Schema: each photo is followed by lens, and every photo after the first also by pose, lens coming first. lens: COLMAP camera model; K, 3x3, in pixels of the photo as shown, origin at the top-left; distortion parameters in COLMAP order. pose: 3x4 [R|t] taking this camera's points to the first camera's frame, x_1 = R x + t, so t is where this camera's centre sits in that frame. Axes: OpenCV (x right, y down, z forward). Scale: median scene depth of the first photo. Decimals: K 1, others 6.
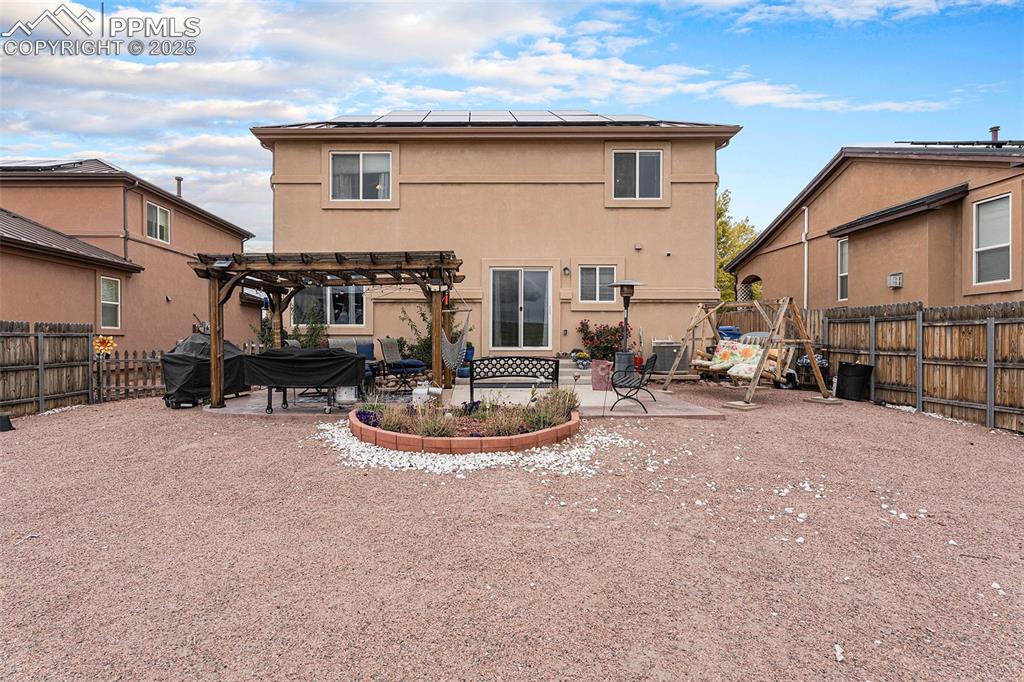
lens RADIAL K [[468.4, 0, 462.3], [0, 468.4, 344.5], [0, 0, 1]] dist [-0.000327, -0.000626]
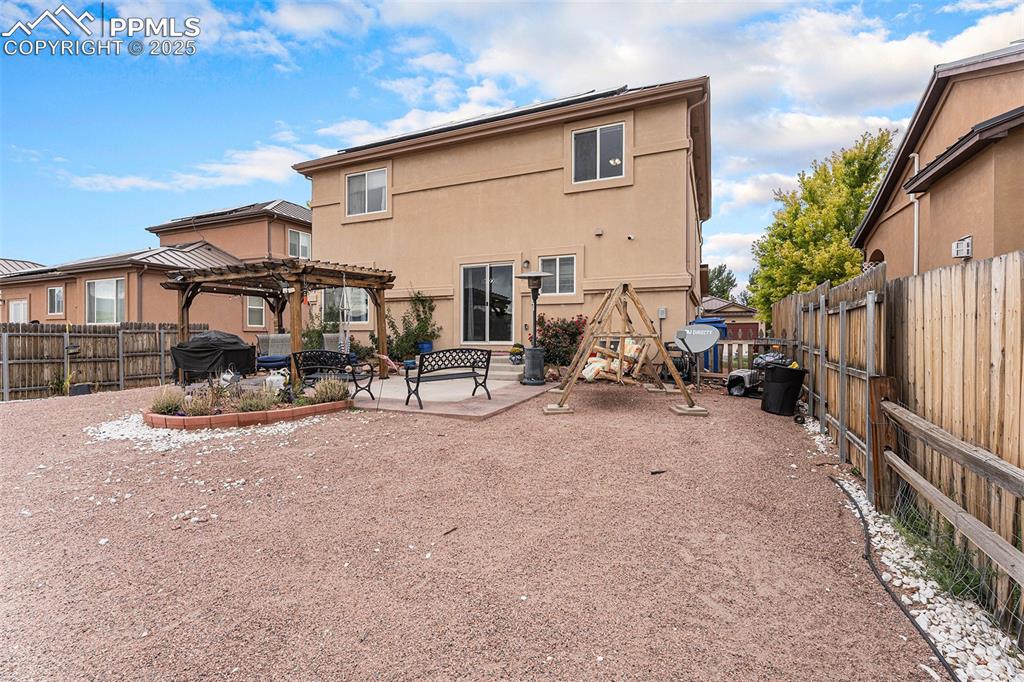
lens RADIAL K [[458.3, 0, 507.7], [0, 458.3, 337.6], [0, 0, 1]] dist [-0.000998, -0.000158]
pose [[0.916091, 0.001279, -0.400968, 0.570385], [-0.002345, 0.999995, -0.002167, -0.001438], [0.400963, 0.002925, 0.916089, 0.111134]]
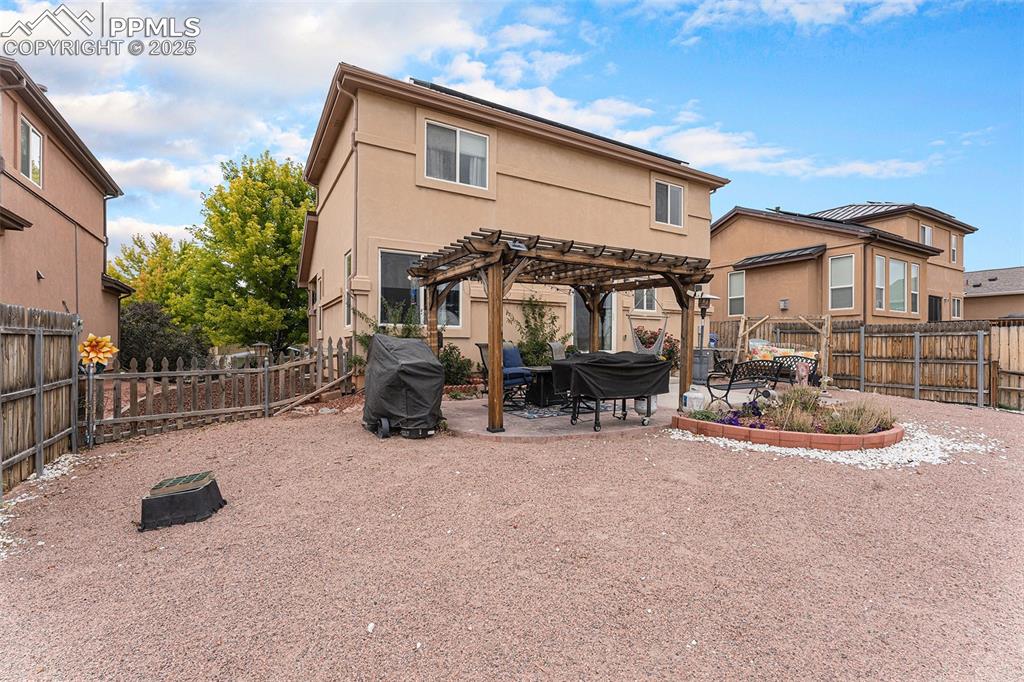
lens RADIAL K [[468.4, 0, 462.3], [0, 468.4, 344.5], [0, 0, 1]] dist [-0.000327, -0.000626]
pose [[0.860039, 0.003333, 0.510218, -0.672825], [-0.000439, 0.999983, -0.005791, -0.002528], [-0.510229, 0.004756, 0.860026, 0.253469]]
